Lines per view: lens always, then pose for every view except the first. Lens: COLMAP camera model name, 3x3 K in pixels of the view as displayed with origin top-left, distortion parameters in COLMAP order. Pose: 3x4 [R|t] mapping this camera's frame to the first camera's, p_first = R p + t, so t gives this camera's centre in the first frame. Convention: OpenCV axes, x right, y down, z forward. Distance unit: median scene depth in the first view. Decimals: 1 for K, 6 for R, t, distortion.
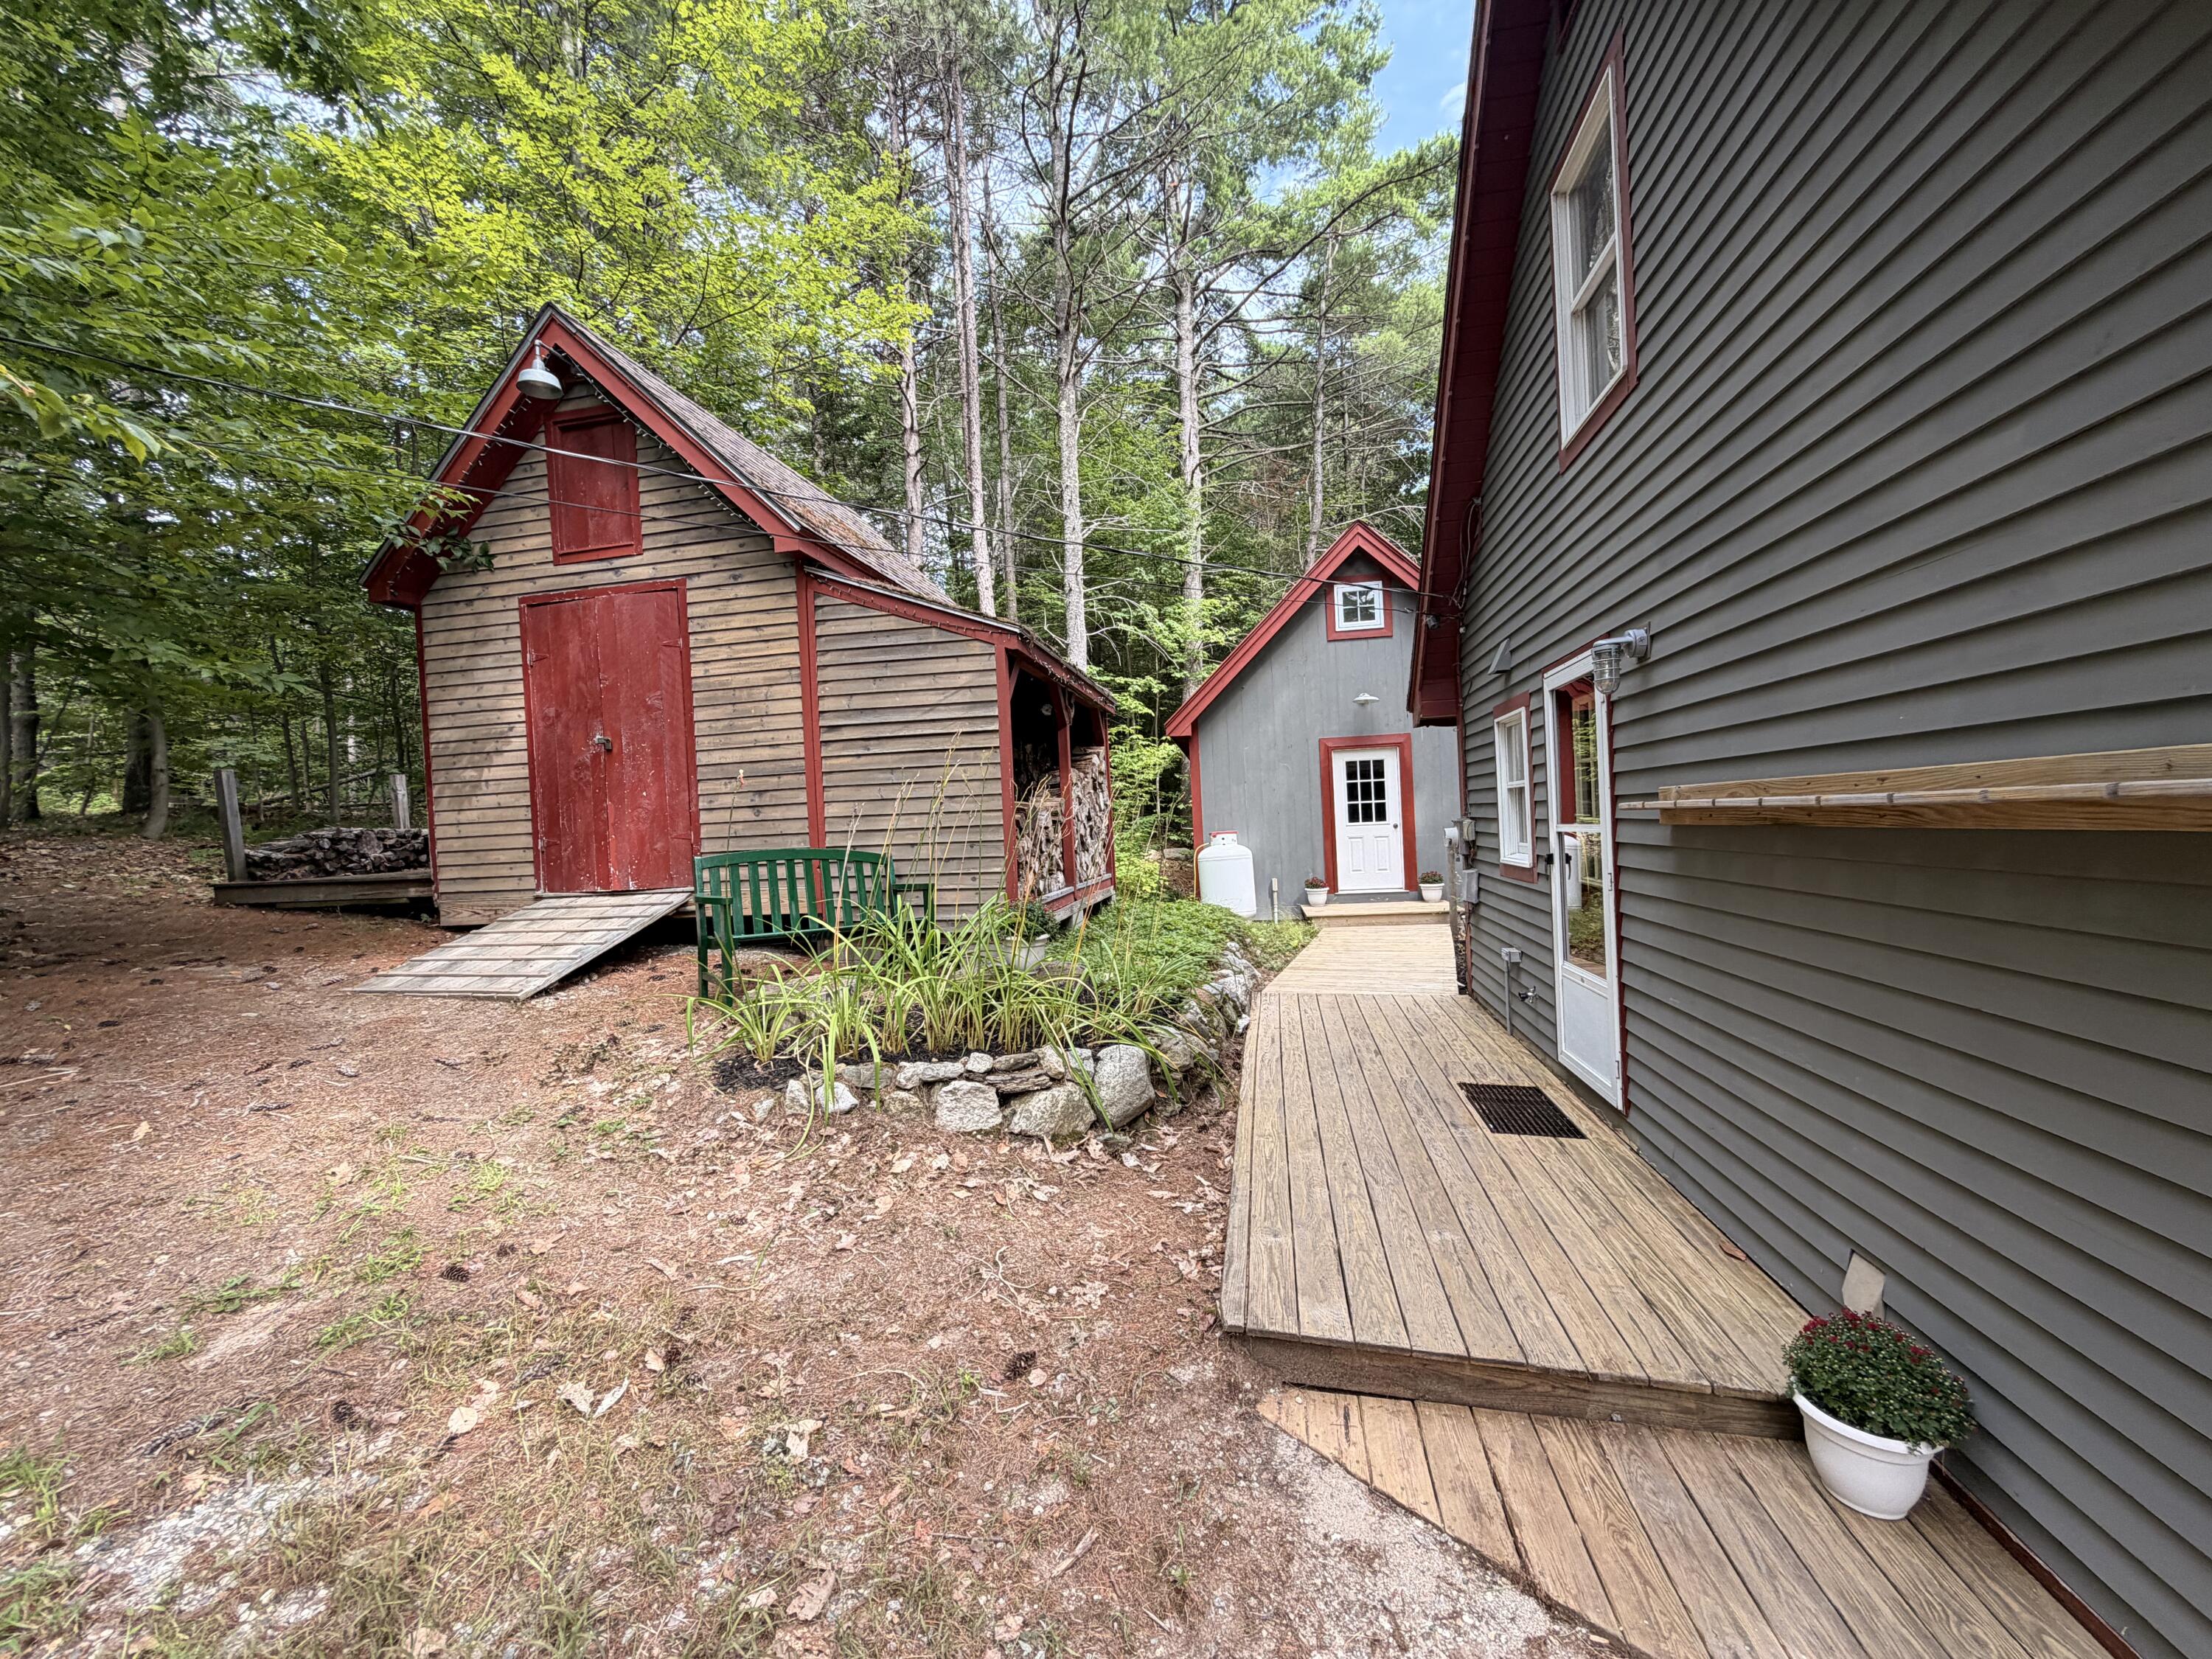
lens RADIAL K [[877.8, 0, 1111.0], [0, 877.8, 825.9], [0, 0, 1]] dist [-0.000566, 0.001095]
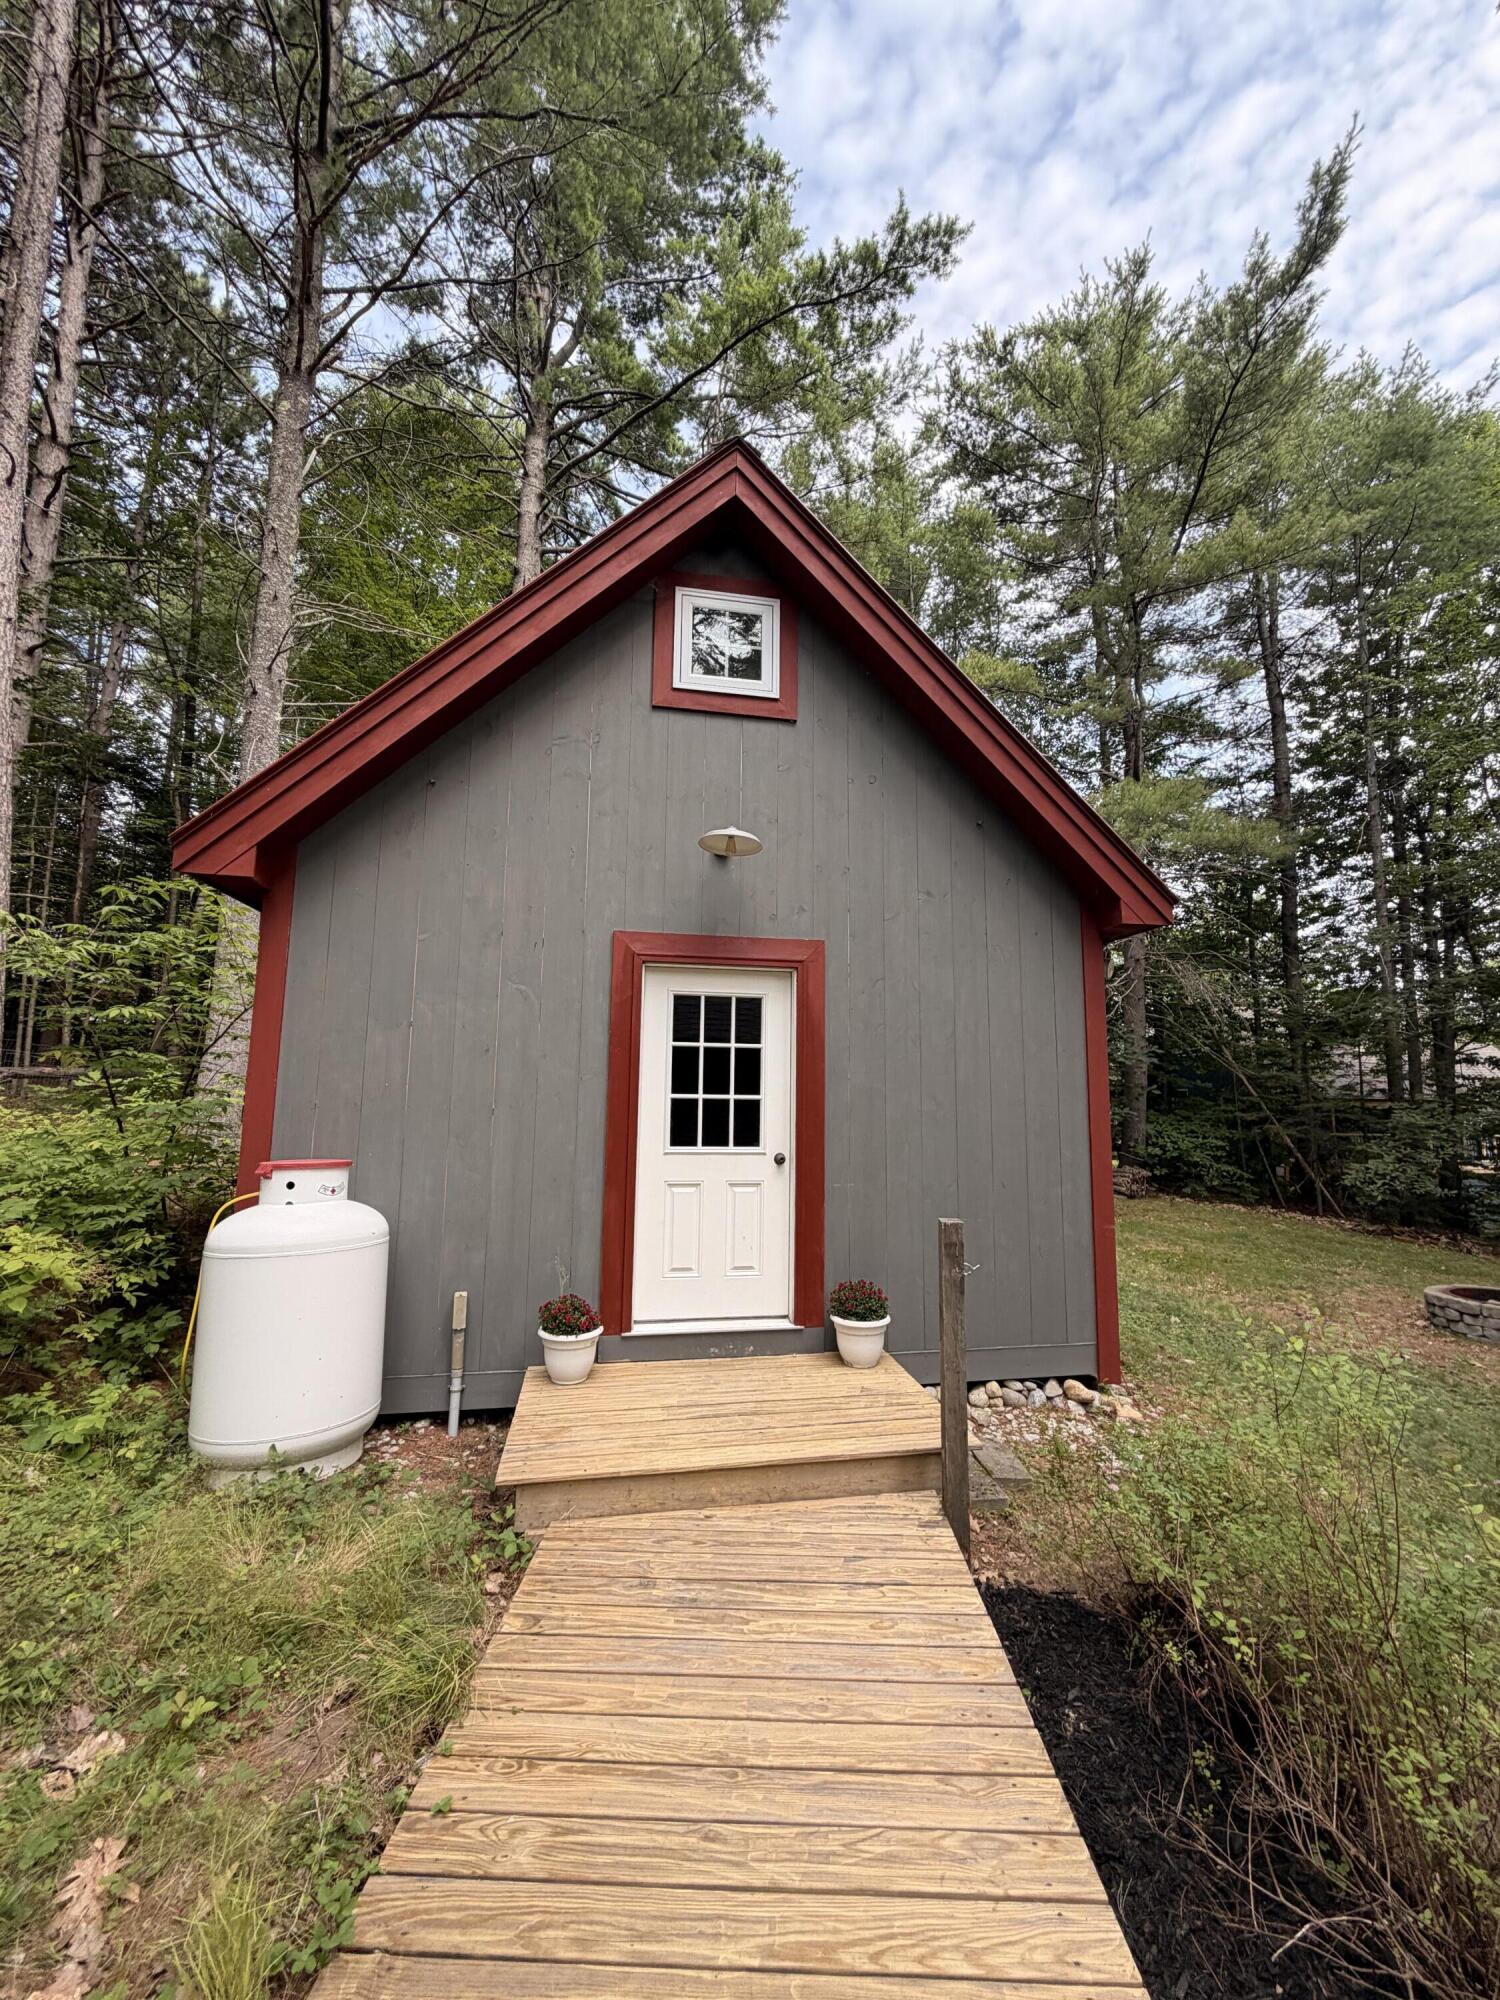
lens RADIAL K [[793.7, 0, 737.4], [0, 793.7, 997.6], [0, 0, 1]] dist [-0.000566, 0.001095]
pose [[0.950549, 0.097696, 0.294809, 0.189071], [-0.059753, 0.989030, -0.135092, -0.024053], [-0.304772, 0.110796, 0.945959, 0.649594]]
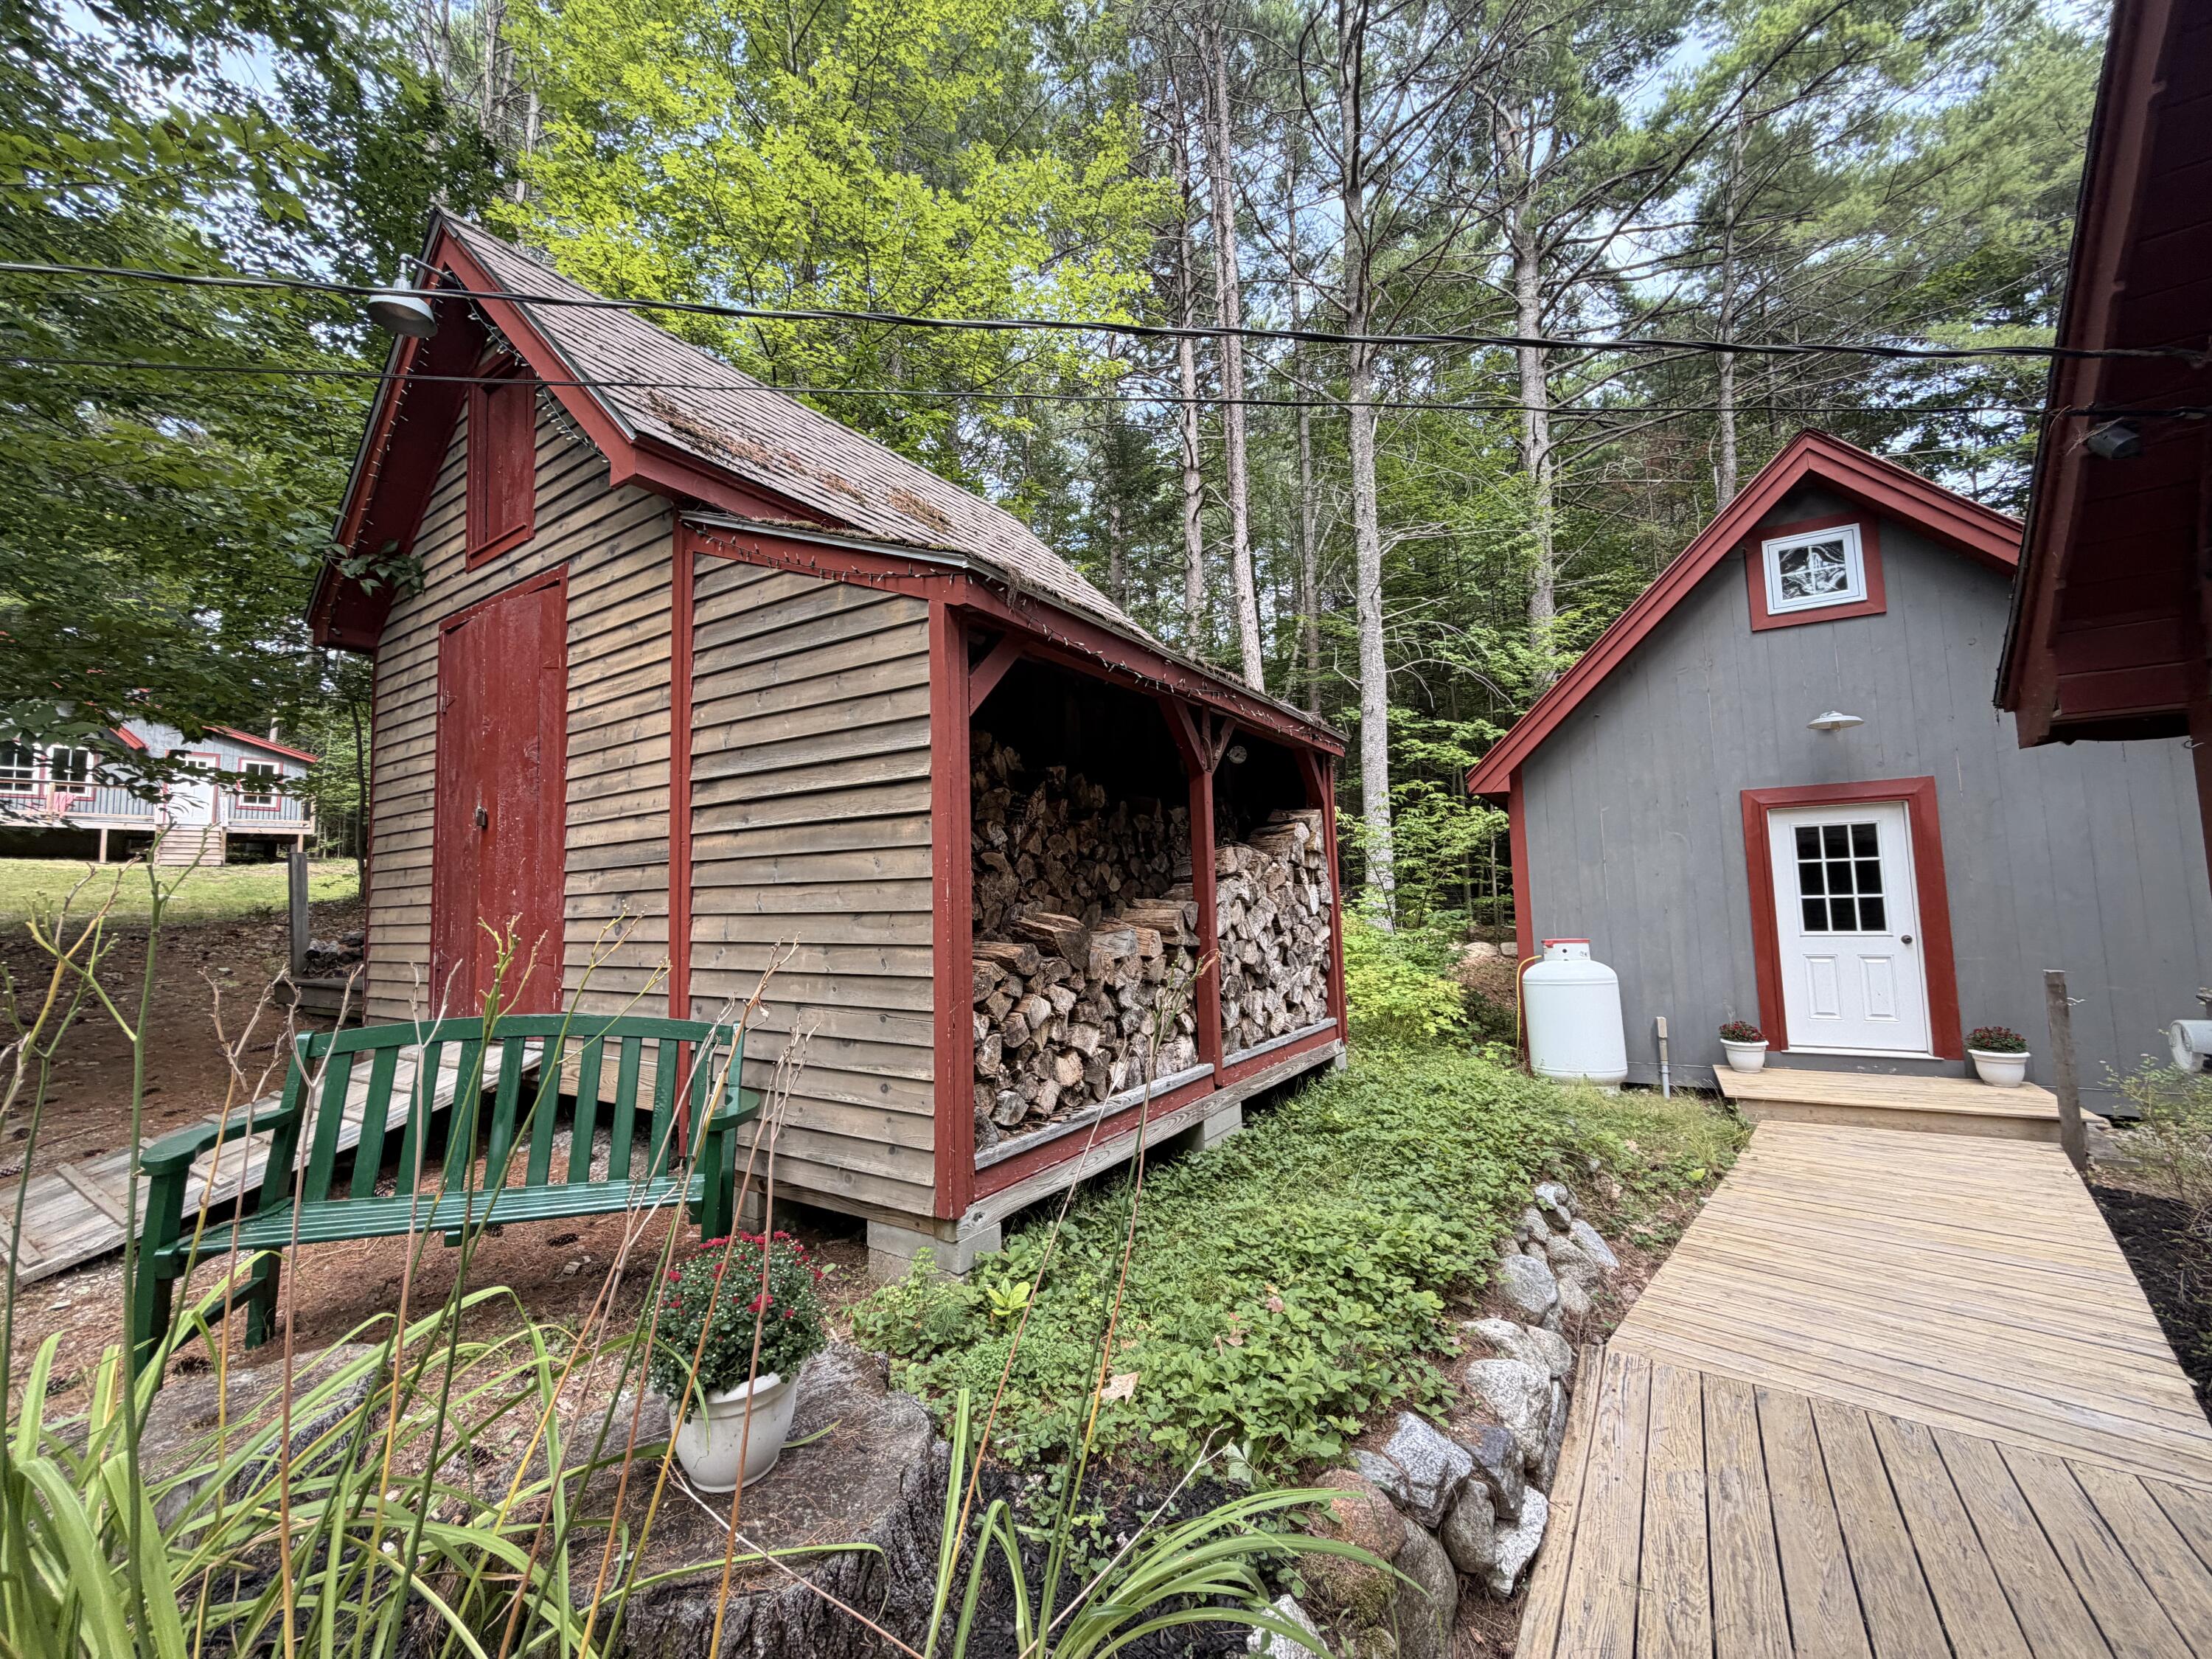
lens RADIAL K [[877.8, 0, 1107.6], [0, 877.8, 831.4], [0, 0, 1]] dist [-0.000566, 0.001095]
pose [[0.923711, -0.009236, -0.382978, 0.064872], [-0.017947, 0.997568, -0.067345, -0.022533], [0.382669, 0.069081, 0.921299, 0.275512]]
